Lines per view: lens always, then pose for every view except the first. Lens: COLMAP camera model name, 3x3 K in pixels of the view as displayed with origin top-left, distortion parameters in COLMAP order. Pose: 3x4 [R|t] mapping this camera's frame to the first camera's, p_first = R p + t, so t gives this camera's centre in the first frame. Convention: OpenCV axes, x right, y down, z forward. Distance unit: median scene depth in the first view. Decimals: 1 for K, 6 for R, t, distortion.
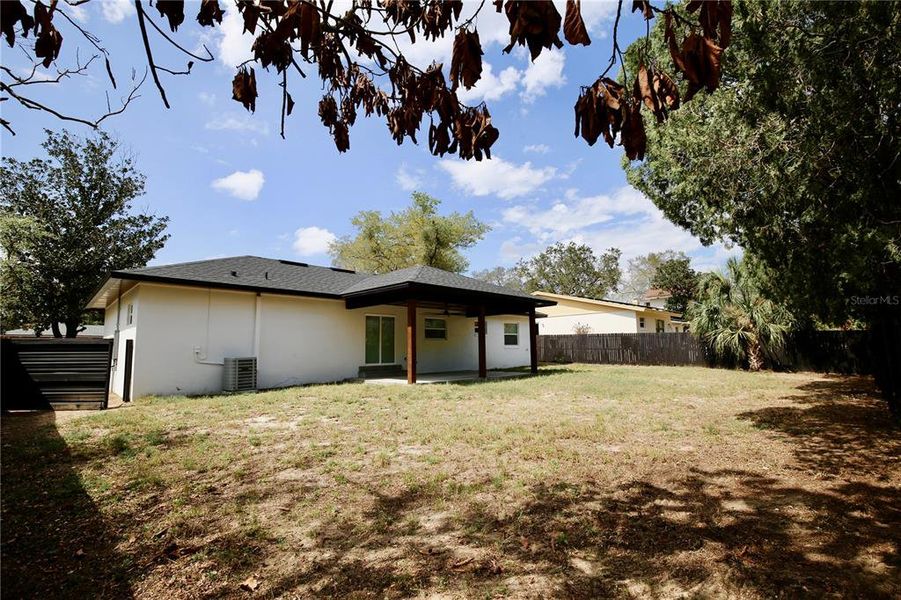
lens RADIAL K [[406.5, 0, 415.8], [0, 406.5, 294.0], [0, 0, 1]] dist [0.037401, 0.000257]
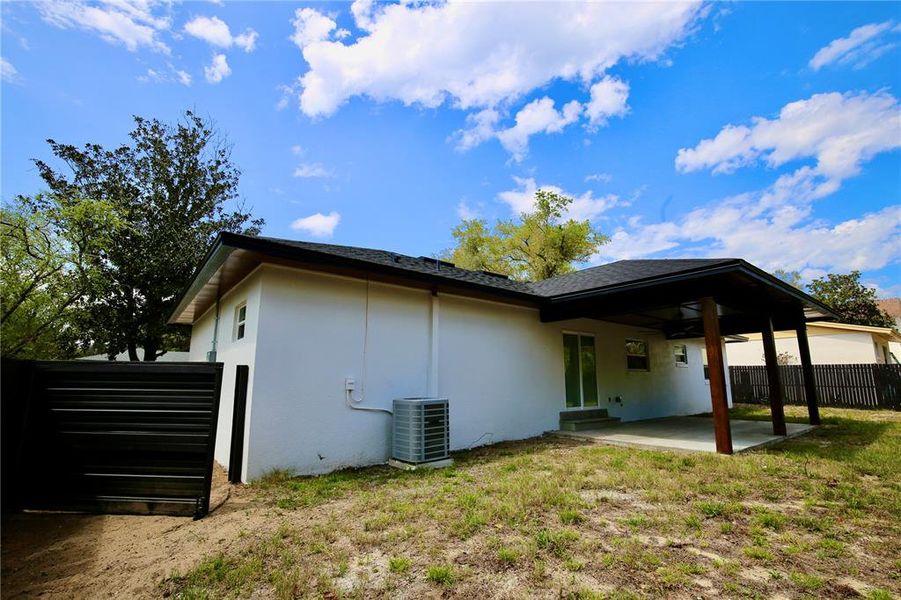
lens RADIAL K [[394.8, 0, 450.5], [0, 394.8, 300.0], [0, 0, 1]] dist [-0.002838, -0.000627]
pose [[0.998566, -0.002525, -0.053473, -0.190569], [-0.000525, 0.998377, -0.056942, 0.025318], [0.053530, 0.056889, 0.996944, 0.246855]]
